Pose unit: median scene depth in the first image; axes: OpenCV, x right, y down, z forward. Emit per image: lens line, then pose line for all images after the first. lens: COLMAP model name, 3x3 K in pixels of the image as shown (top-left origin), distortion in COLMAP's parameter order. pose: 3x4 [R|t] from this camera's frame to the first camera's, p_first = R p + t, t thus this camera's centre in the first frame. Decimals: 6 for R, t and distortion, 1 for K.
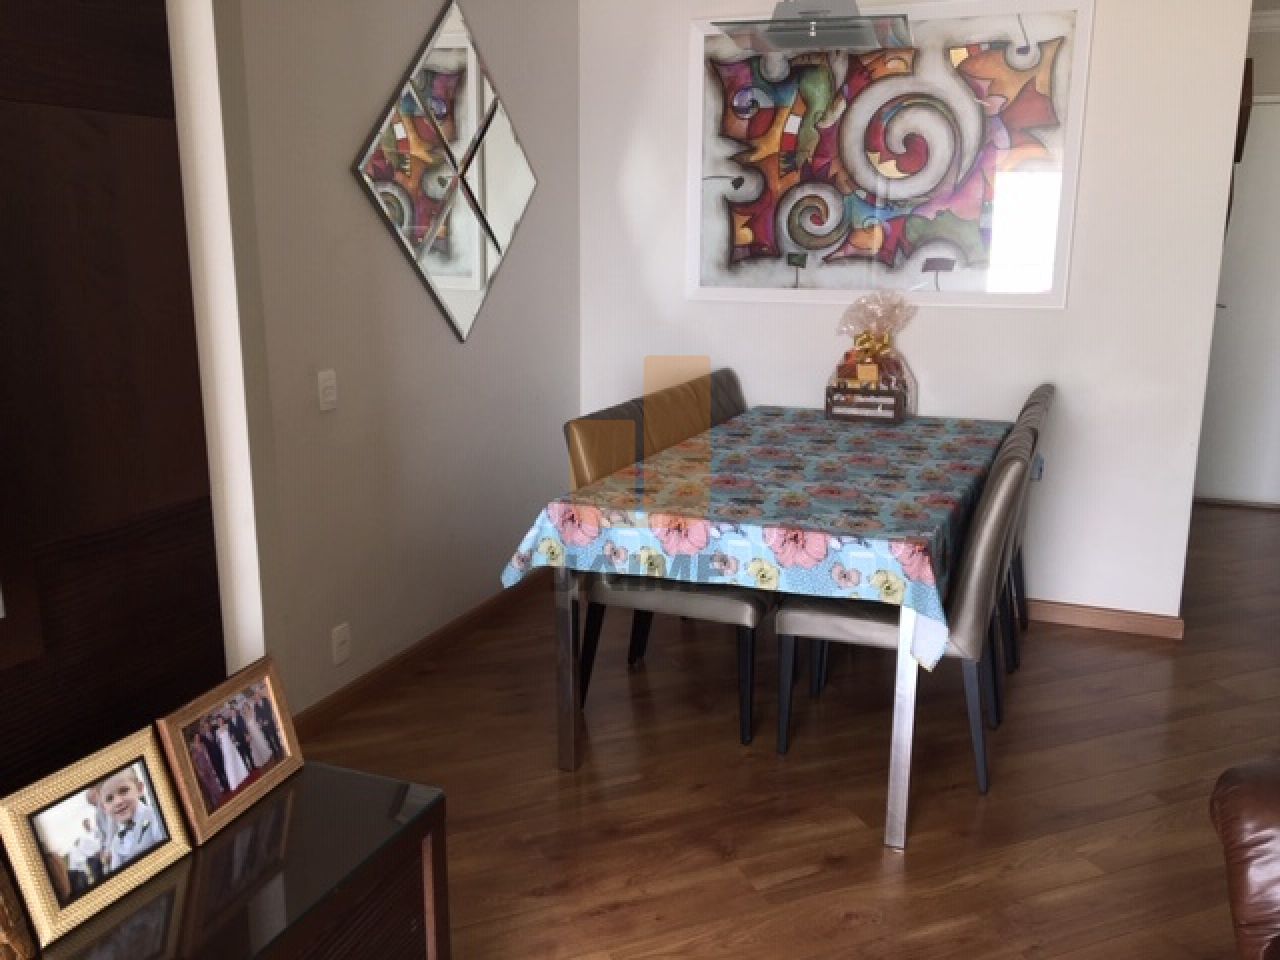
lens RADIAL K [[1082.5, 0, 642.6], [0, 1082.5, 481.6], [0, 0, 1]] dist [0.074210, -0.093904]
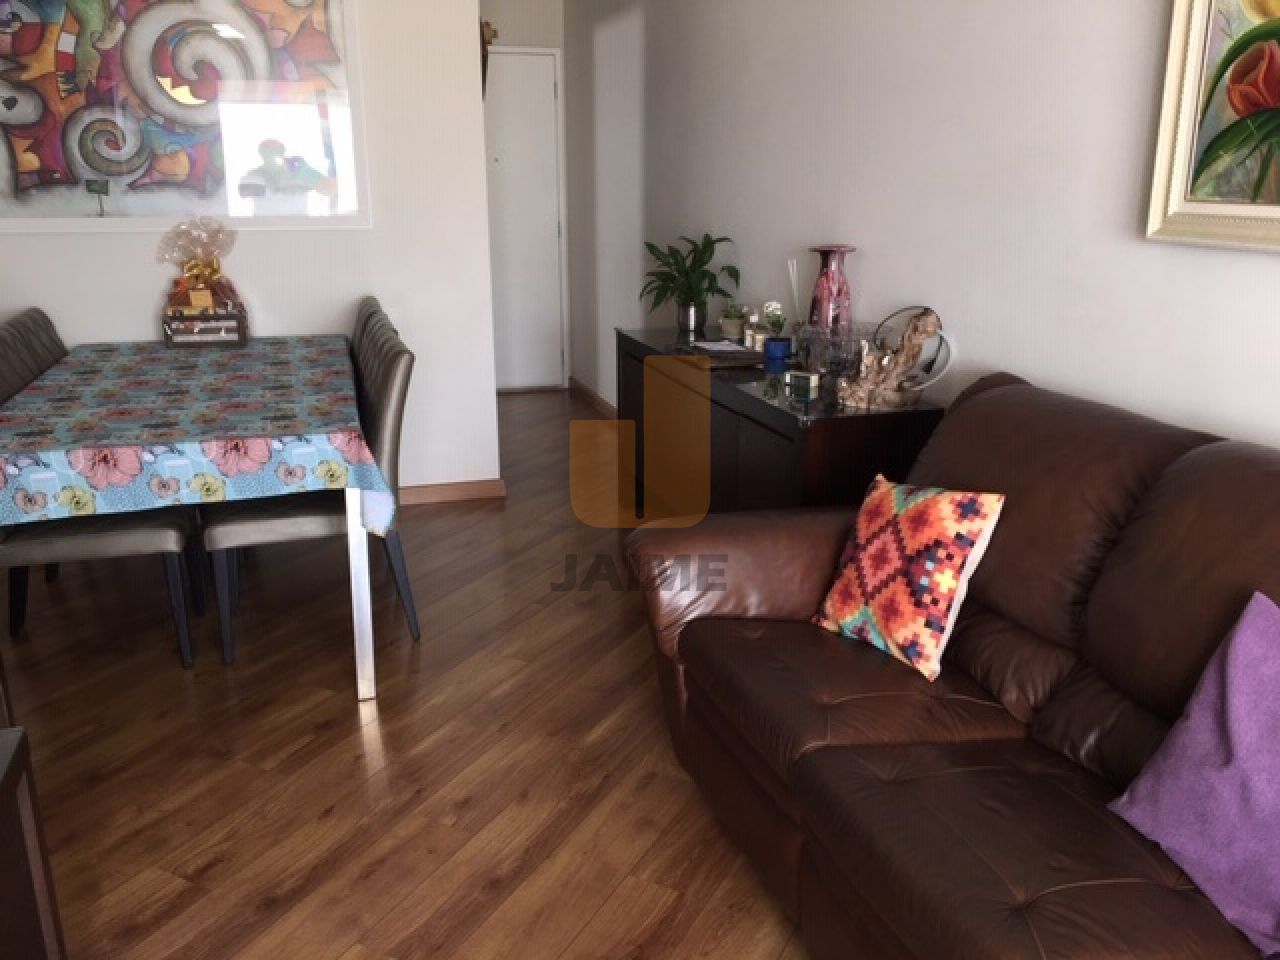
lens RADIAL K [[1082.5, 0, 642.6], [0, 1082.5, 481.6], [0, 0, 1]] dist [0.074210, -0.093904]
pose [[0.760599, -0.184694, 0.622397, -0.148296], [0.150332, 0.982729, 0.107907, 0.019484], [-0.631577, 0.011492, 0.775228, -0.050464]]
